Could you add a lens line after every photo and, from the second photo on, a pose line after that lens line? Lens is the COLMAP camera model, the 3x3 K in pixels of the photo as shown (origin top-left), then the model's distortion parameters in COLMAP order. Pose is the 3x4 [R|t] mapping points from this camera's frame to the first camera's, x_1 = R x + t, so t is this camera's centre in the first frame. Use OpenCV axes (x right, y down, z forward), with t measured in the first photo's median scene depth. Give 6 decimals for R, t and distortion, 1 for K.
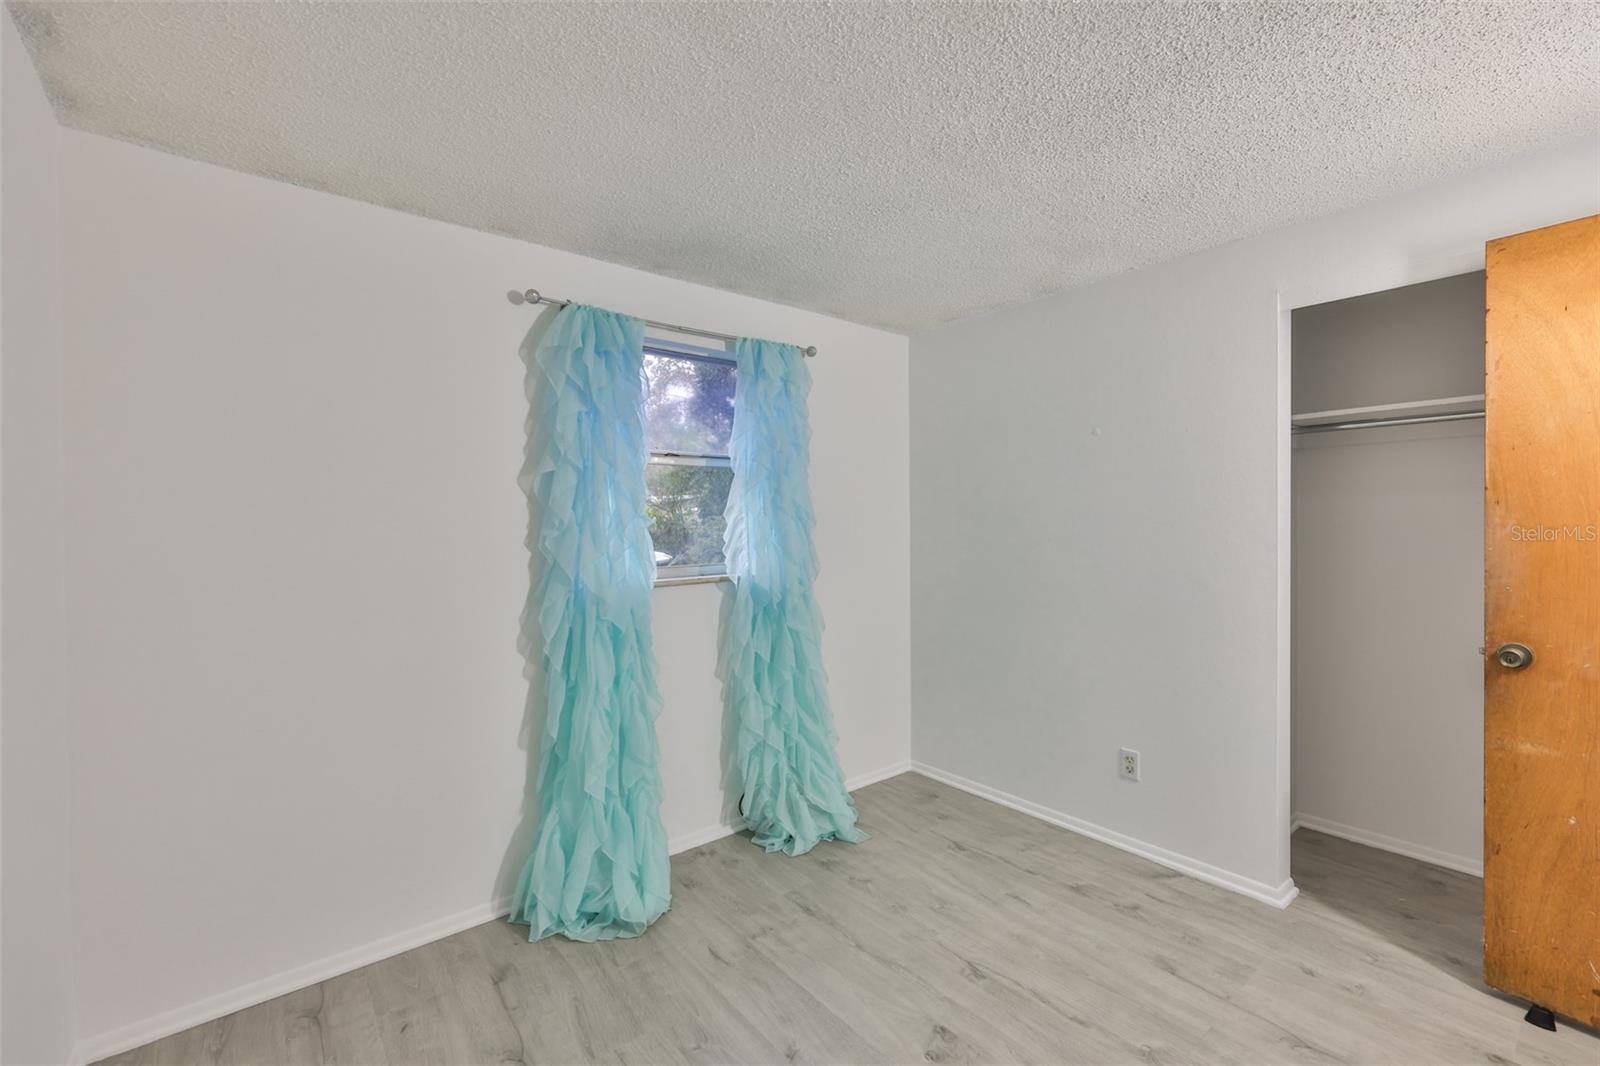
lens RADIAL K [[675.4, 0, 801.8], [0, 675.4, 531.0], [0, 0, 1]] dist [-0.003099, 0.000313]
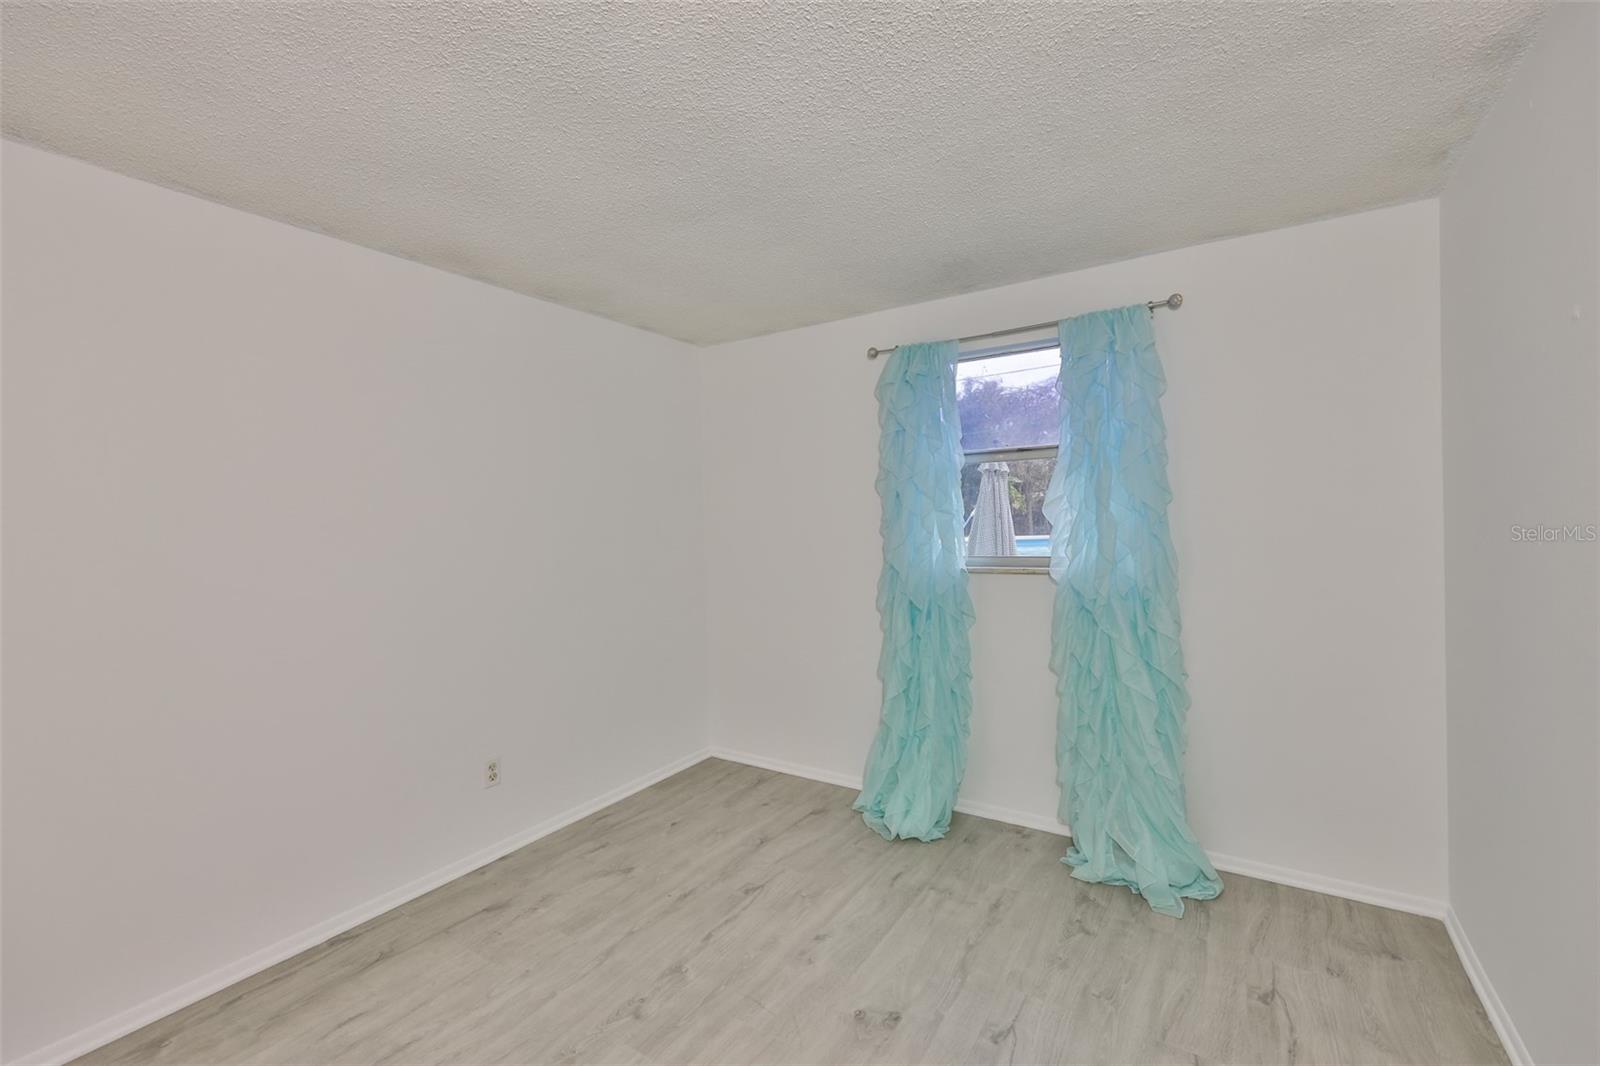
lens RADIAL K [[675.4, 0, 800.9], [0, 675.4, 529.0], [0, 0, 1]] dist [-0.003099, 0.000313]
pose [[0.303794, 0.016418, -0.952596, 0.854623], [0.006918, 0.999787, 0.019437, -0.015447], [0.952713, -0.012495, 0.303616, 0.428334]]
